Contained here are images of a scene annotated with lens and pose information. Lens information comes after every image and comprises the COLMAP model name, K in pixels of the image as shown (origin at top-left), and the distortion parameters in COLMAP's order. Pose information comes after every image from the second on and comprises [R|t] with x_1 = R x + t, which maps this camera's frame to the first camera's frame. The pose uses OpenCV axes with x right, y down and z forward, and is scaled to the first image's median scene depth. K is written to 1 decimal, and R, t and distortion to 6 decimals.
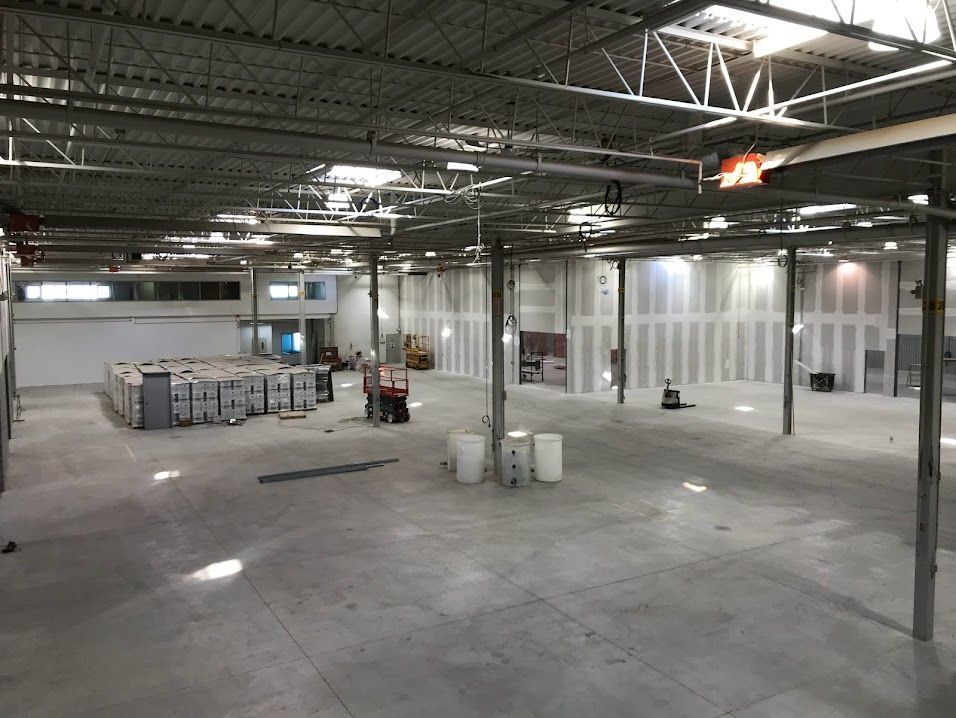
lens RADIAL K [[783.5, 0, 478.1], [0, 783.5, 358.7], [0, 0, 1]] dist [0.008445, 0.005924]
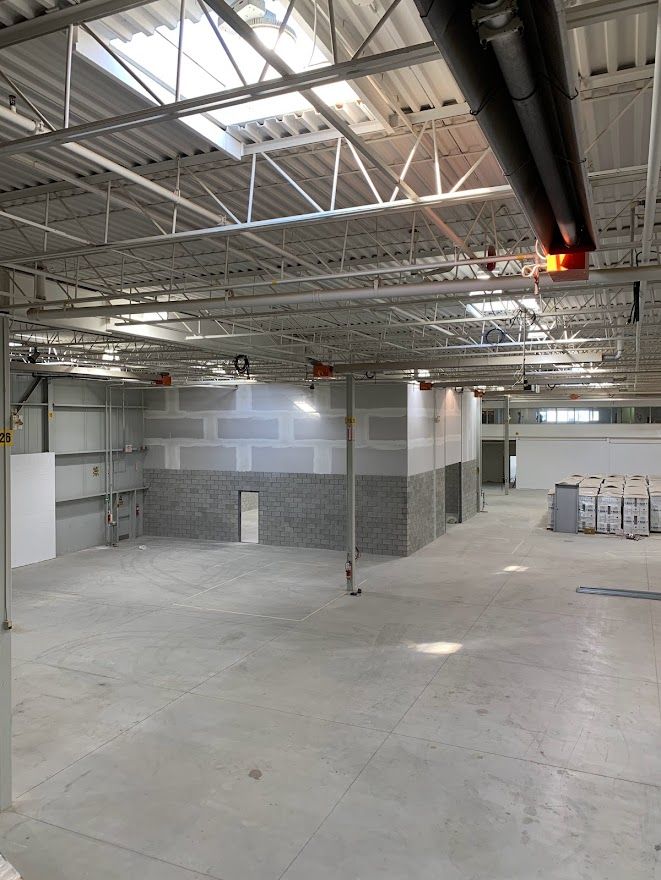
lens RADIAL K [[667.4, 0, 331.0], [0, 667.4, 435.8], [0, 0, 1]] dist [0.010312, 0.002448]
pose [[0.592937, 0.028546, -0.804743, 0.378065], [-0.072990, 0.997163, -0.018407, -0.021681], [0.801934, 0.069652, 0.593338, 0.237533]]
